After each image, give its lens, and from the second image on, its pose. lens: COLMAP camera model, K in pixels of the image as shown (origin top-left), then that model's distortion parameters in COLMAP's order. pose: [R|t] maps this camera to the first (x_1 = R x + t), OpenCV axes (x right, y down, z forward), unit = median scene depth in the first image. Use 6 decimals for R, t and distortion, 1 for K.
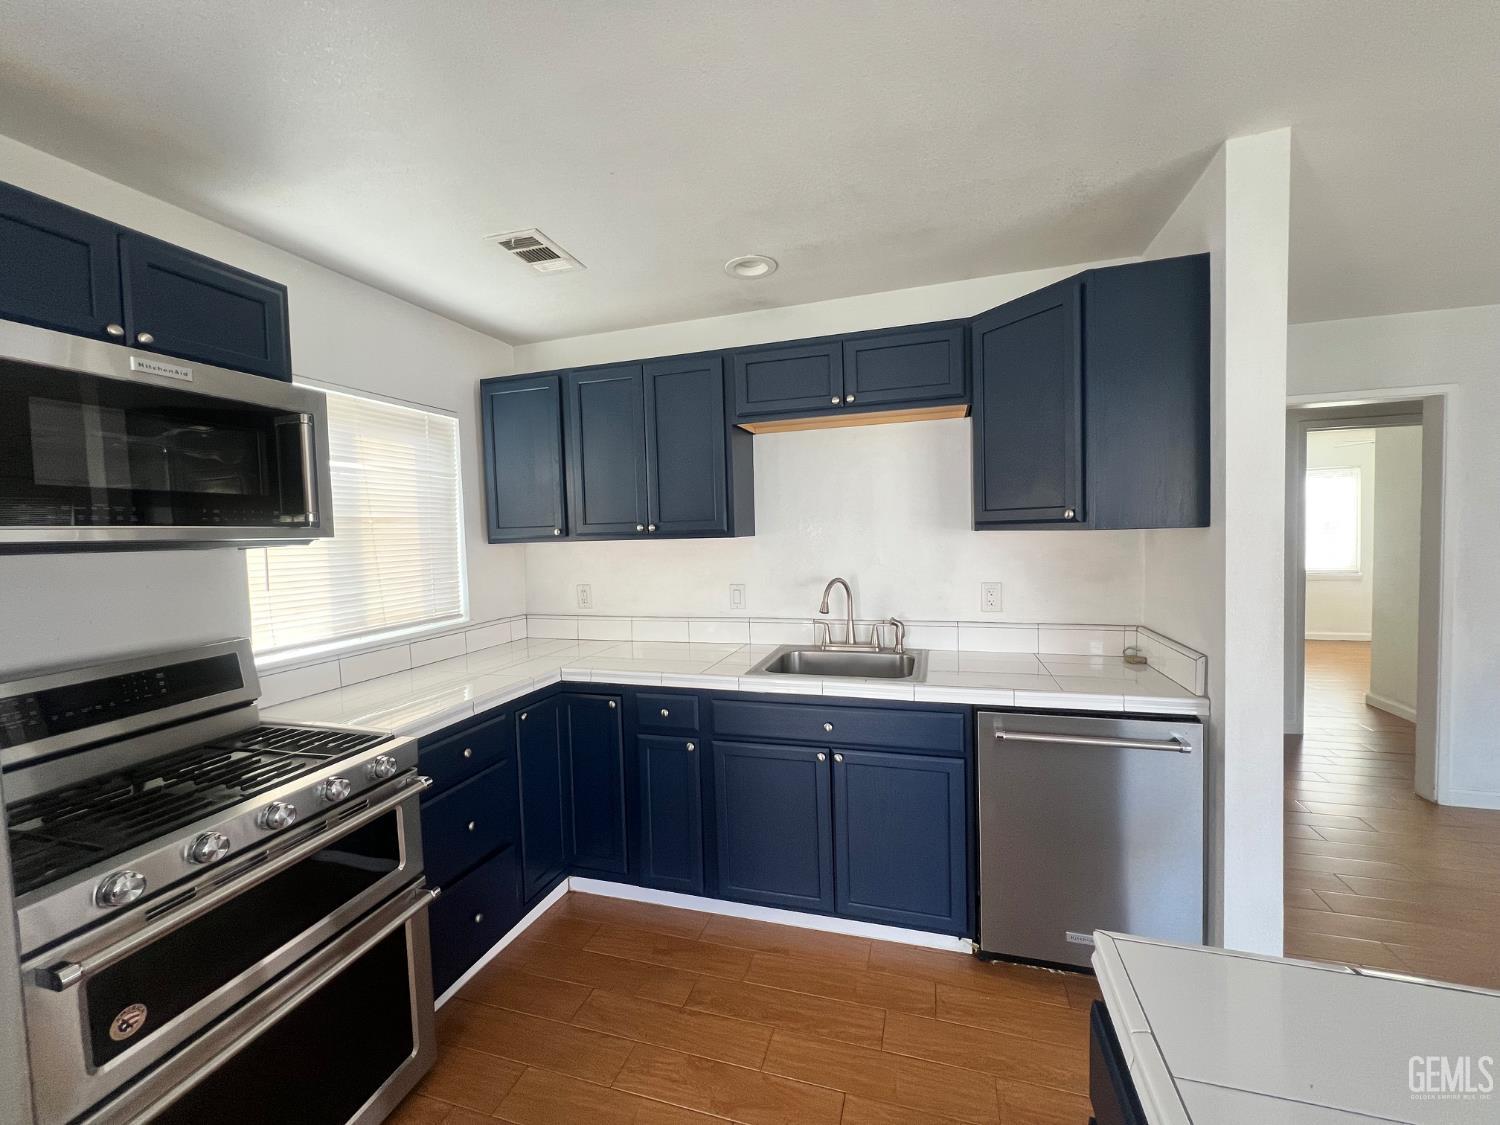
lens RADIAL K [[604.3, 0, 750.2], [0, 604.3, 557.6], [0, 0, 1]] dist [-0.005899, 0.001066]
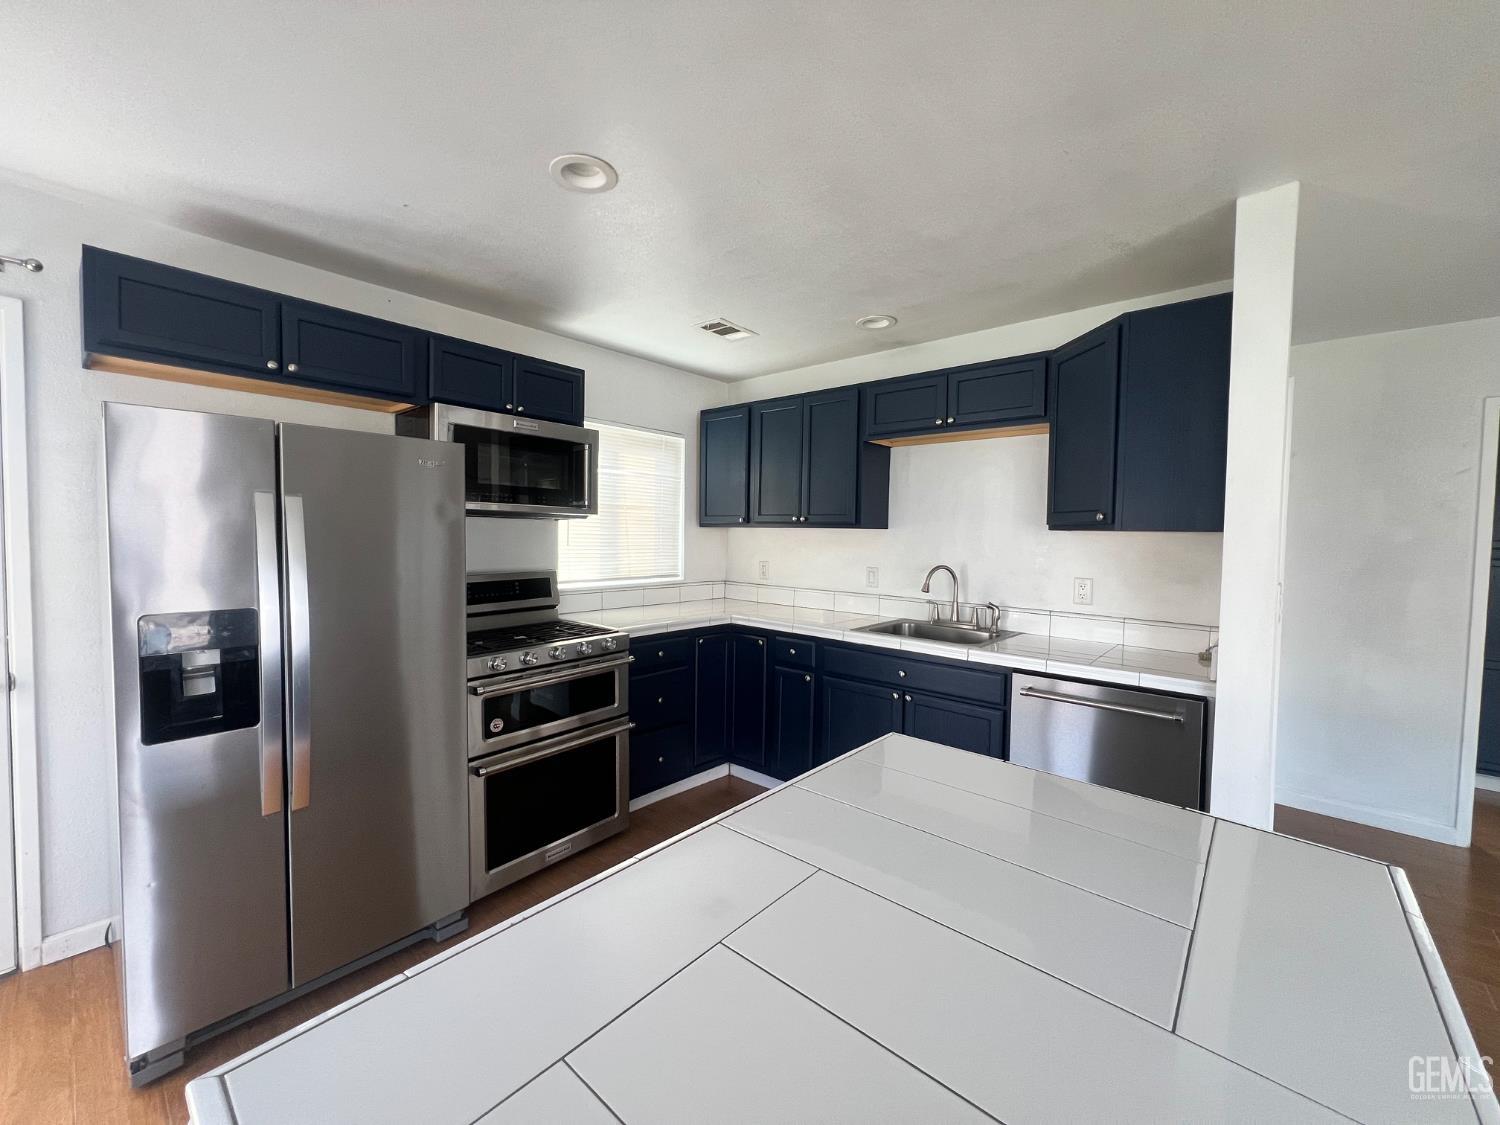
lens RADIAL K [[604.2, 0, 751.2], [0, 604.2, 559.9], [0, 0, 1]] dist [-0.003197, 0.001272]
pose [[0.914790, 0.063466, -0.398914, 0.314175], [-0.062232, 0.997933, 0.016057, 0.030866], [0.399108, 0.010136, 0.916848, -0.314592]]
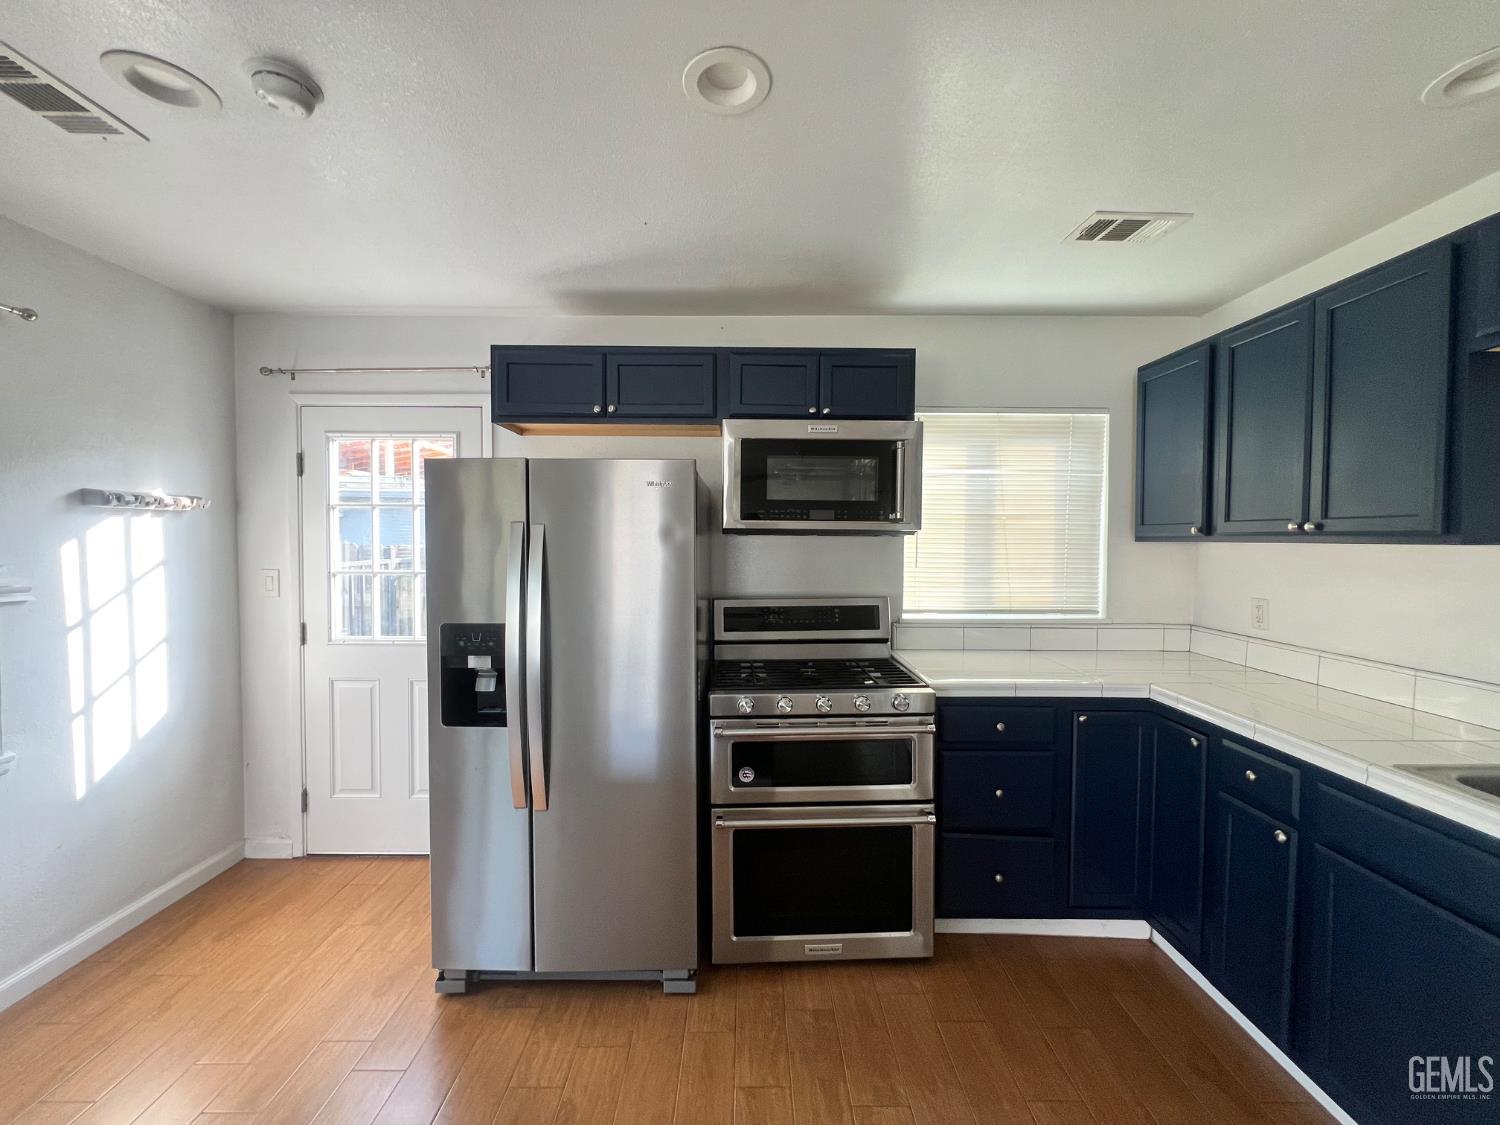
lens RADIAL K [[604.3, 0, 747.1], [0, 604.3, 558.1], [0, 0, 1]] dist [-0.005899, 0.001066]
pose [[0.298853, 0.063605, -0.952177, 0.364867], [-0.055991, 0.997226, 0.049041, -0.011871], [0.952655, 0.038657, 0.301585, 0.177249]]
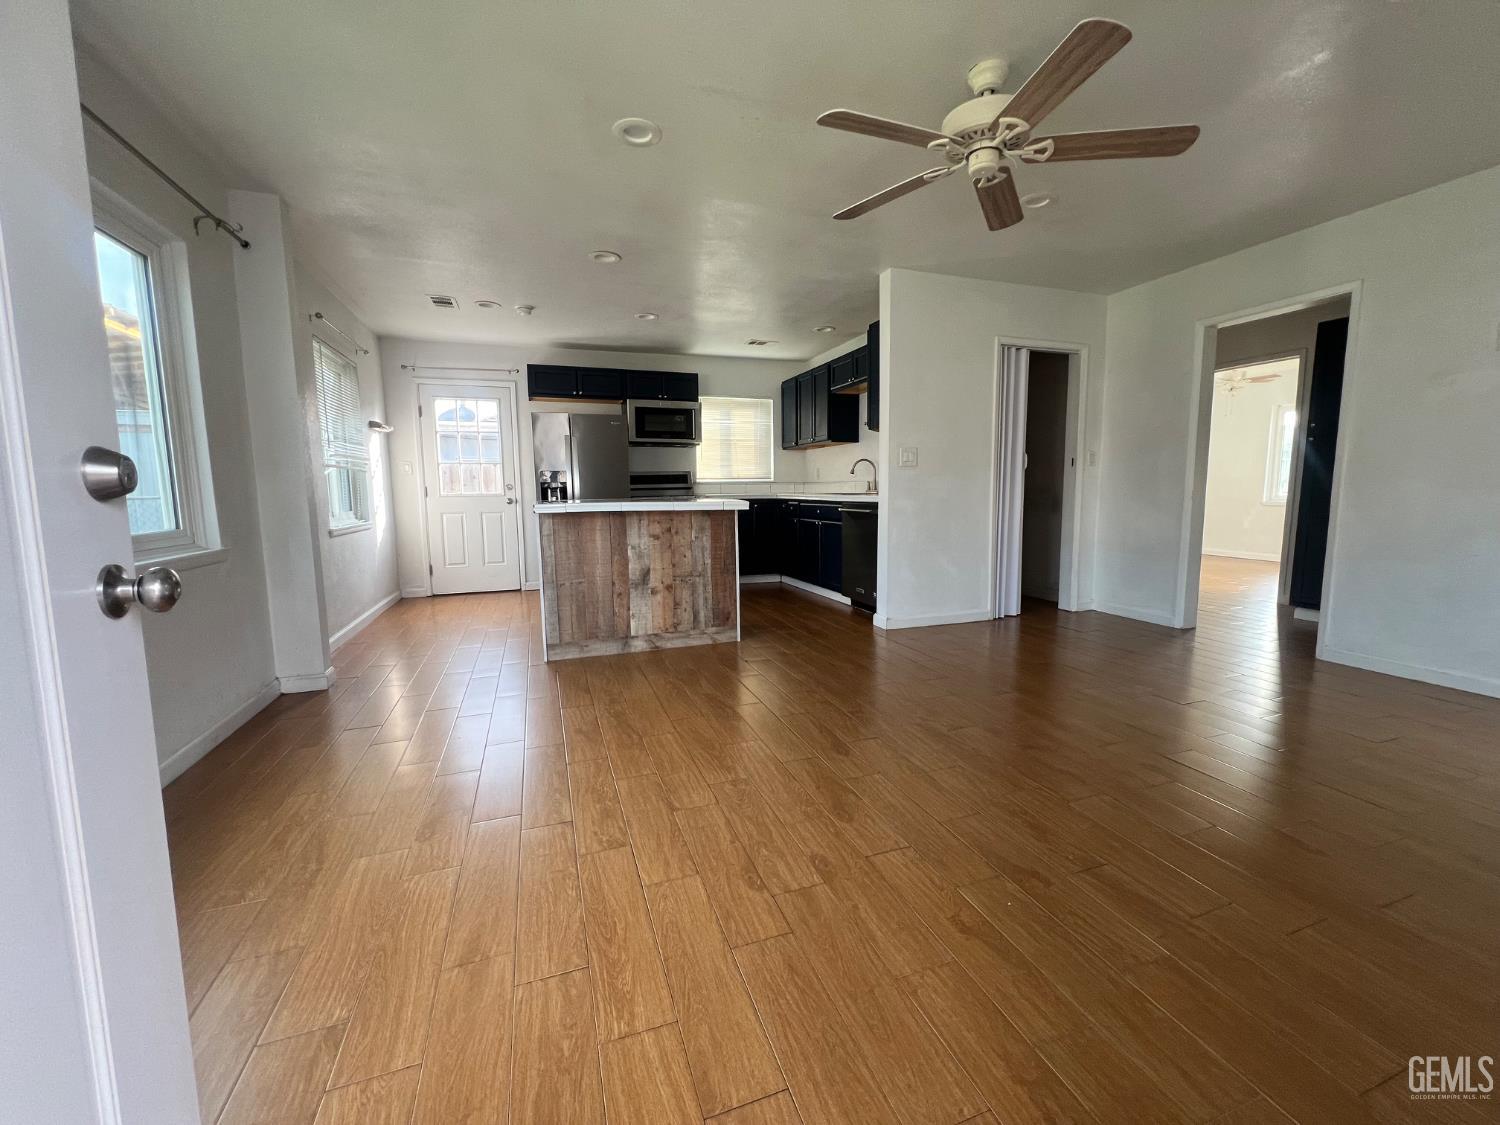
lens RADIAL K [[604.2, 0, 749.8], [0, 604.2, 559.9], [0, 0, 1]] dist [-0.003197, 0.001272]
pose [[0.599617, 0.117297, -0.791644, 1.906504], [-0.041519, 0.992428, 0.115599, 0.183460], [0.799209, -0.036447, 0.599947, -0.768739]]
